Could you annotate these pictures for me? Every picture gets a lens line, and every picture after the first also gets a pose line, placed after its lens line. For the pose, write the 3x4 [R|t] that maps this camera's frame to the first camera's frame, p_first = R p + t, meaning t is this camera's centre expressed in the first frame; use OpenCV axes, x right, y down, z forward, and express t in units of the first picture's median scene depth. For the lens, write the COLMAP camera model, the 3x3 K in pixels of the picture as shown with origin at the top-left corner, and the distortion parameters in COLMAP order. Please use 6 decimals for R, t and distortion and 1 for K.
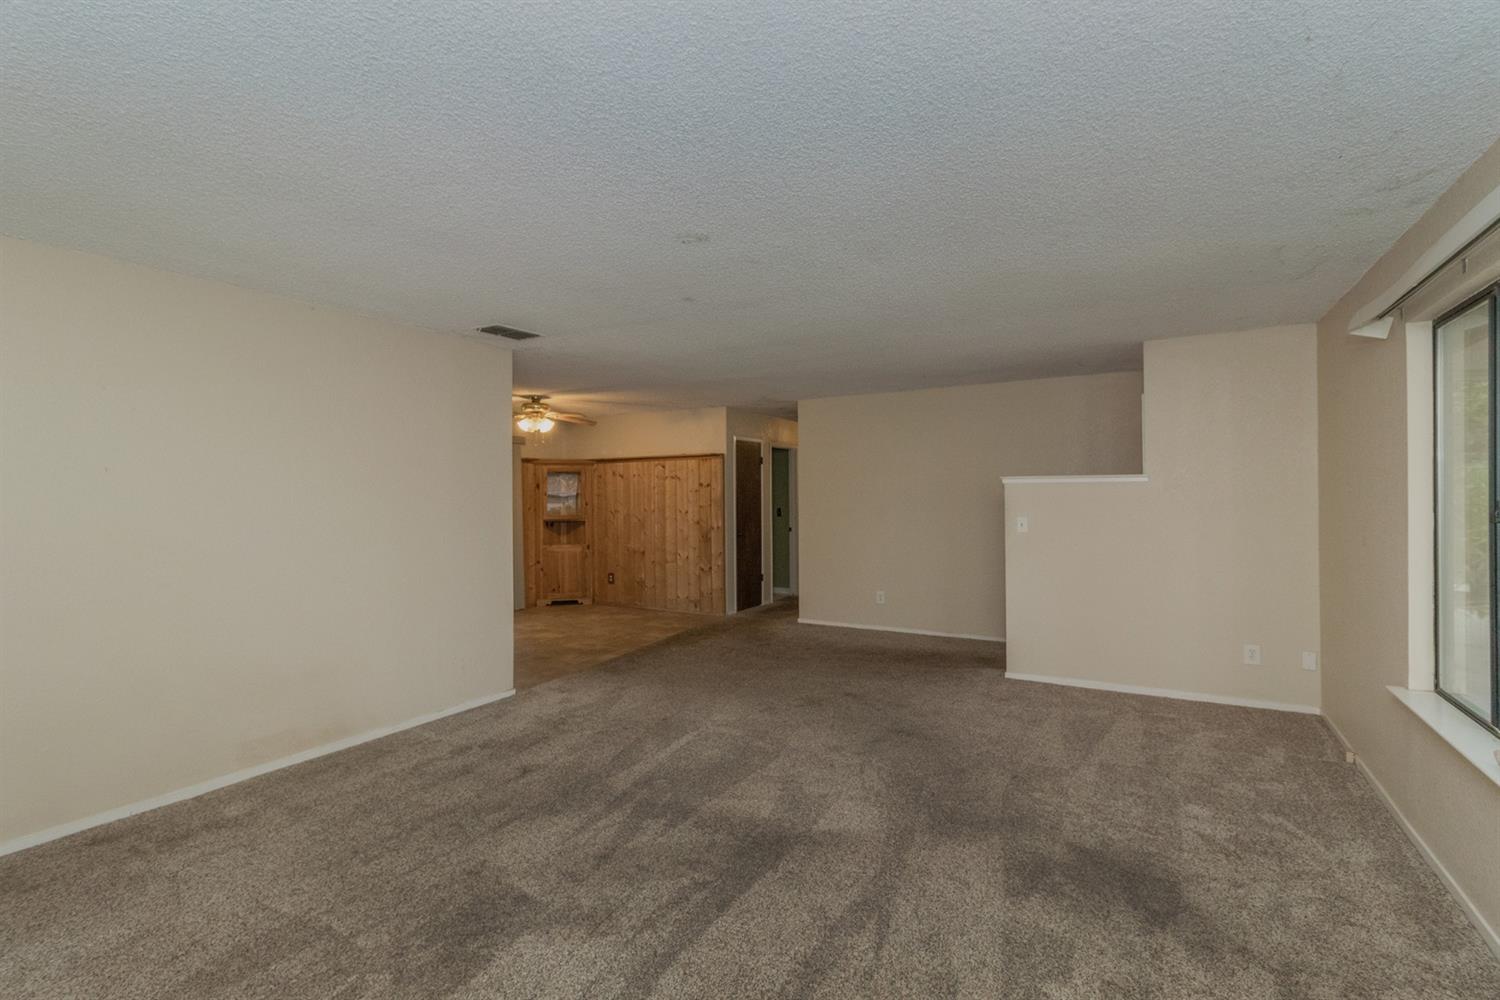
lens RADIAL K [[687.6, 0, 749.8], [0, 687.6, 499.9], [0, 0, 1]] dist [-0.004467, -0.000120]
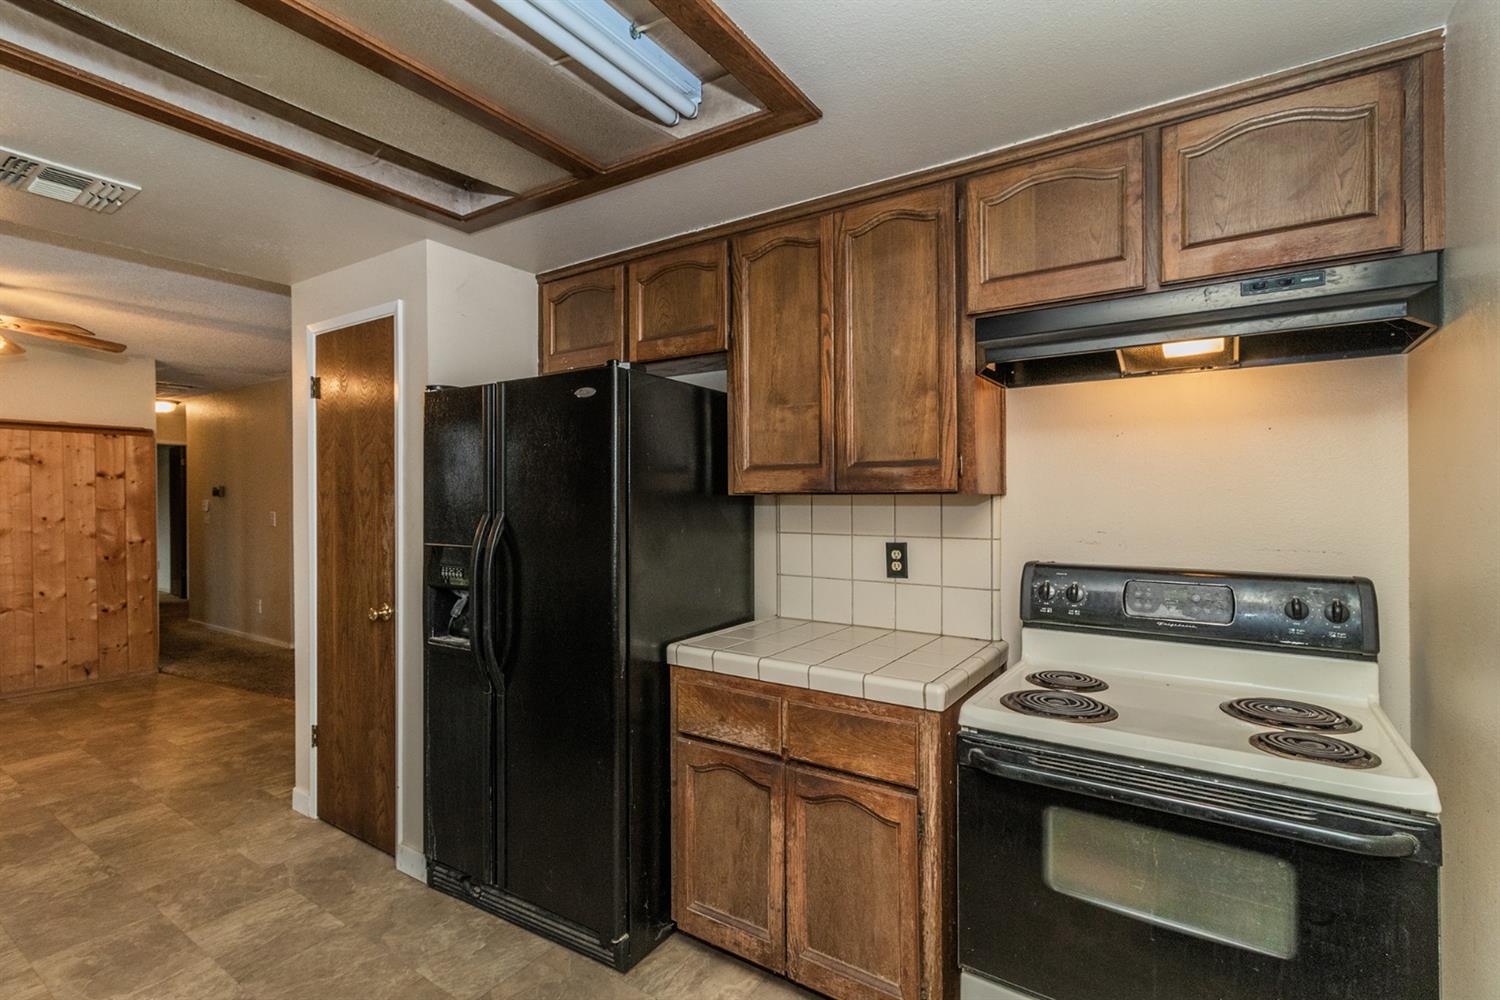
lens RADIAL K [[687.6, 0, 750.6], [0, 687.6, 497.0], [0, 0, 1]] dist [-0.004467, -0.000120]
pose [[0.046928, 0.006007, 0.998880, -0.664750], [0.008368, 0.999944, -0.006406, 0.006522], [-0.998863, 0.008660, 0.046875, 0.380357]]
